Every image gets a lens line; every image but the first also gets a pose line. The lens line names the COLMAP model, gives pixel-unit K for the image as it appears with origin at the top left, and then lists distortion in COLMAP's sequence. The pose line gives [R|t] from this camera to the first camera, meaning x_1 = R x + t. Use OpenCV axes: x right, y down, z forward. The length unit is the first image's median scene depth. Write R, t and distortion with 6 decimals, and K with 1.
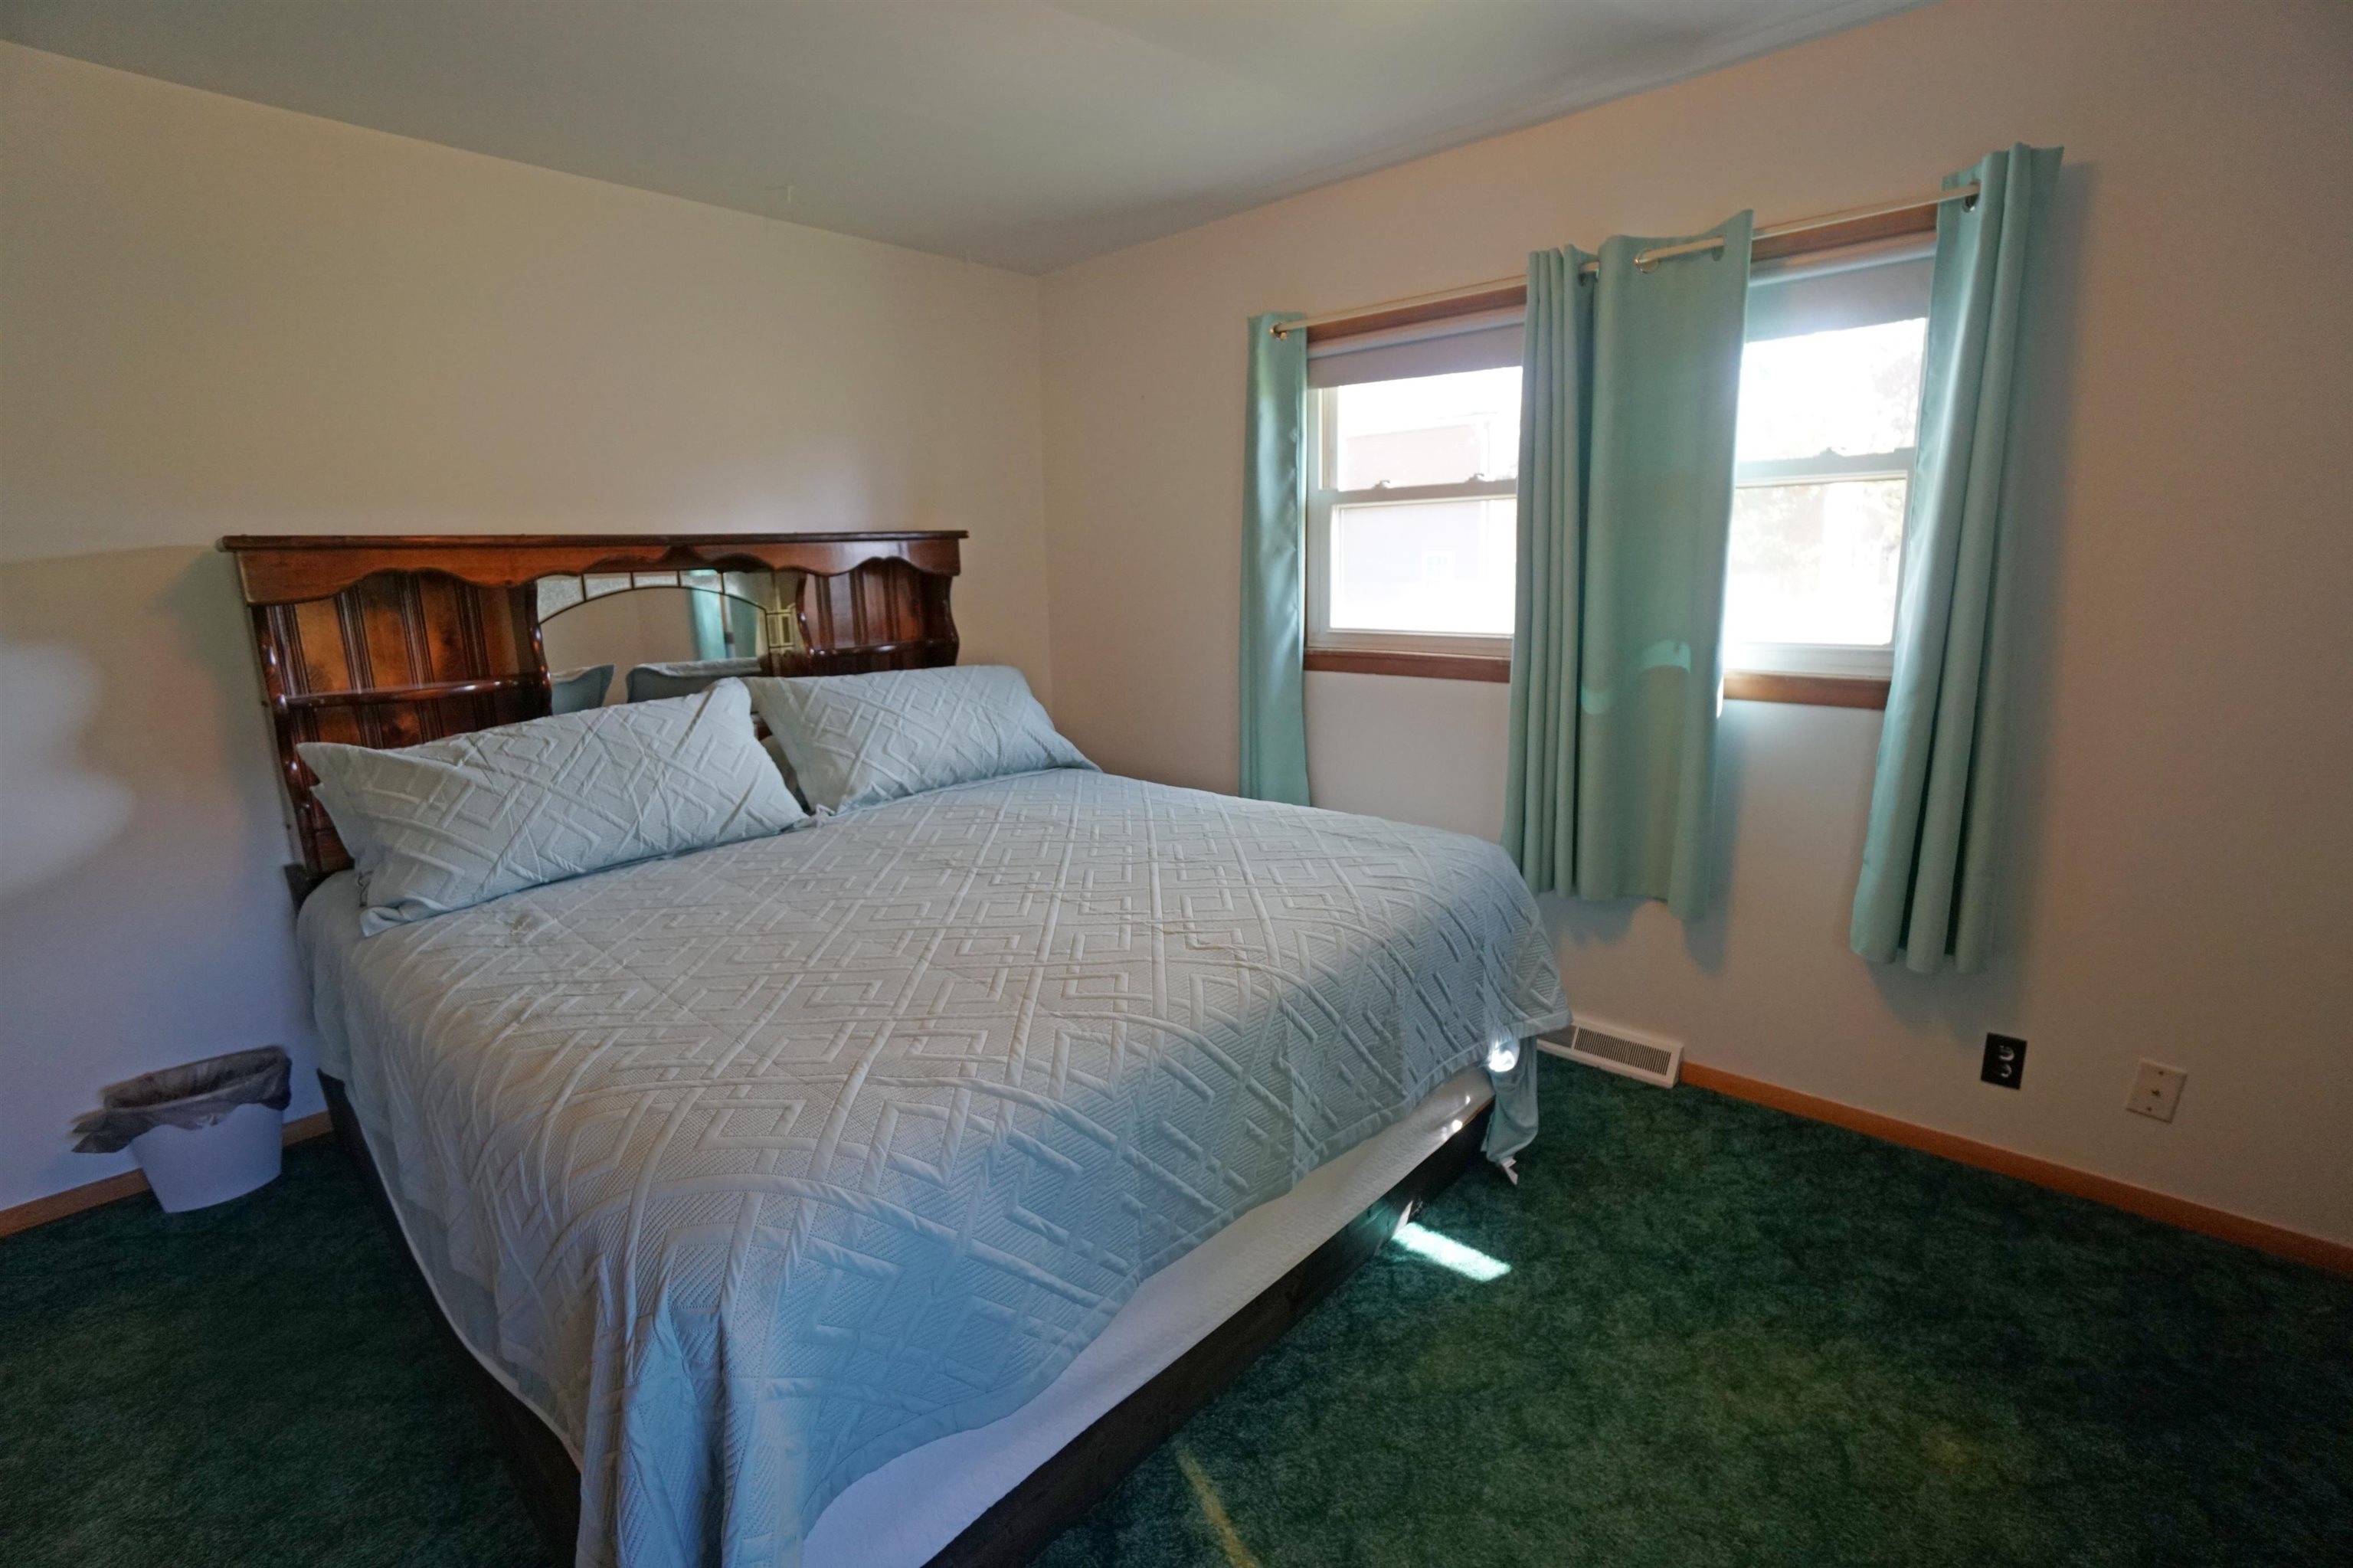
lens RADIAL K [[1041.1, 0, 1195.2], [0, 1041.1, 788.7], [0, 0, 1]] dist [-0.054242, 0.015978]
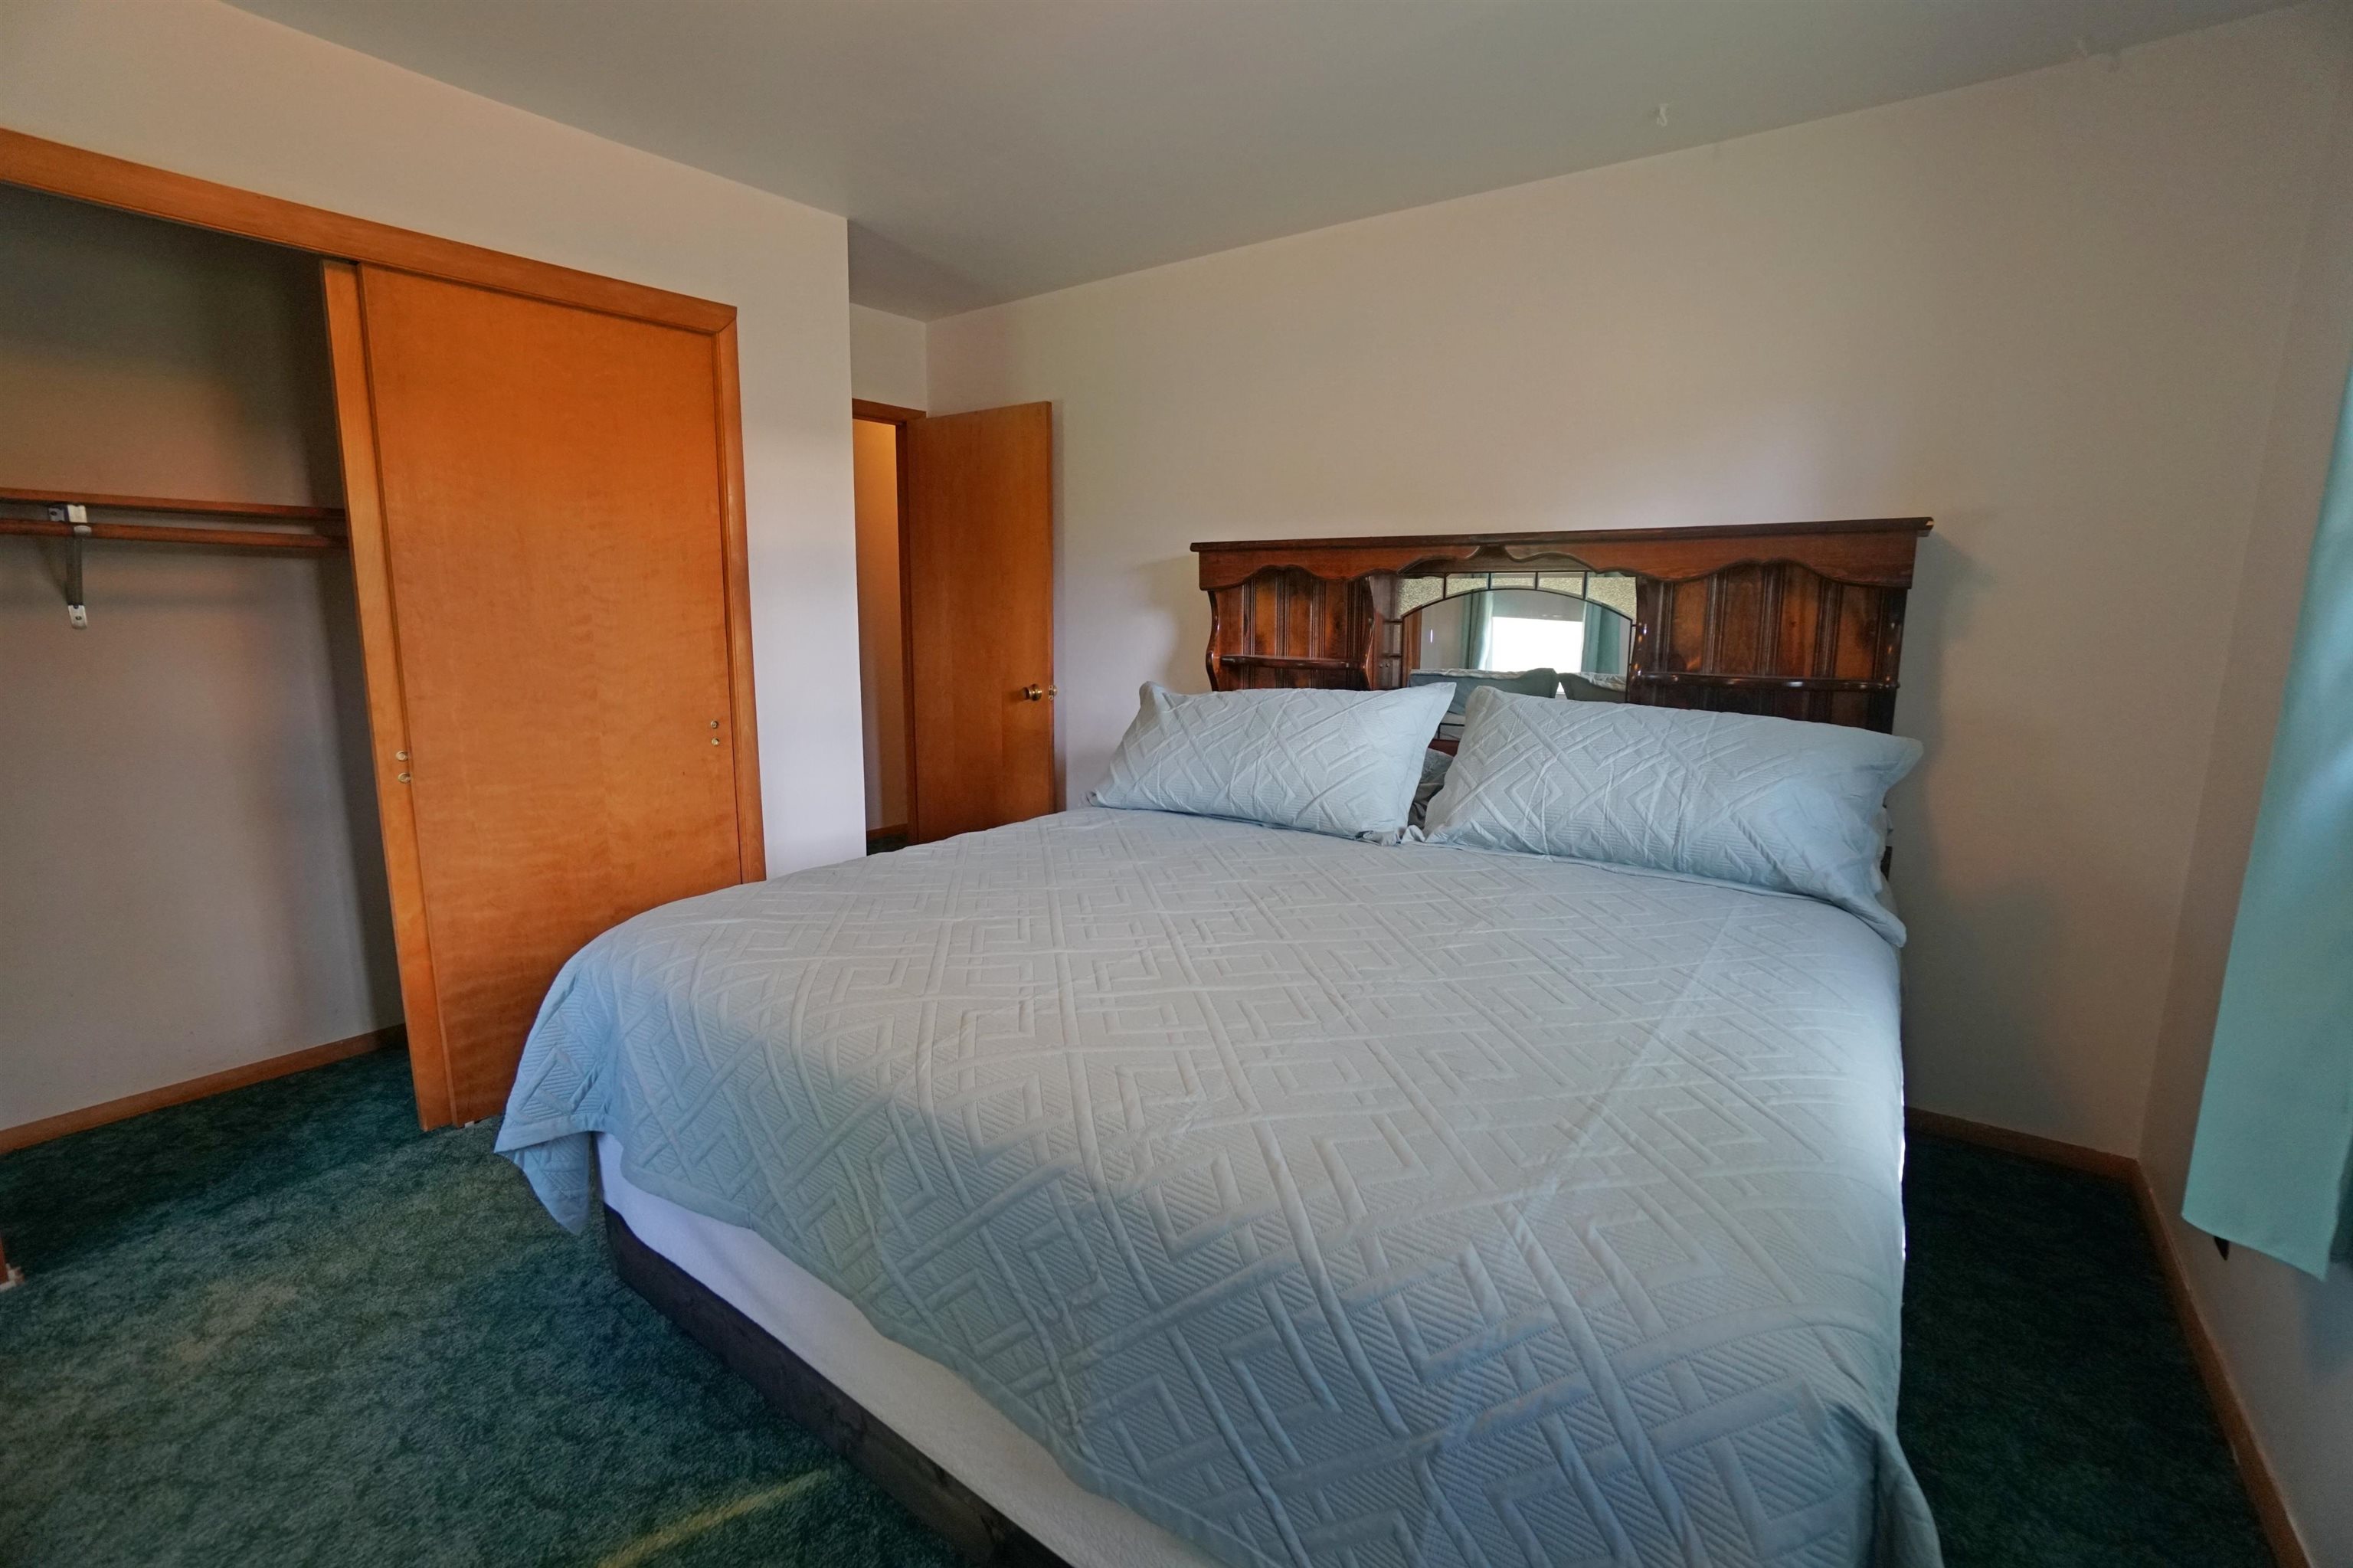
lens RADIAL K [[1041.1, 0, 1159.2], [0, 1041.1, 779.3], [0, 0, 1]] dist [-0.054242, 0.015978]
pose [[0.095945, 0.199356, -0.975219, 0.489731], [-0.212457, 0.961263, 0.175601, -0.133166], [0.972449, 0.190344, 0.134583, 0.620180]]
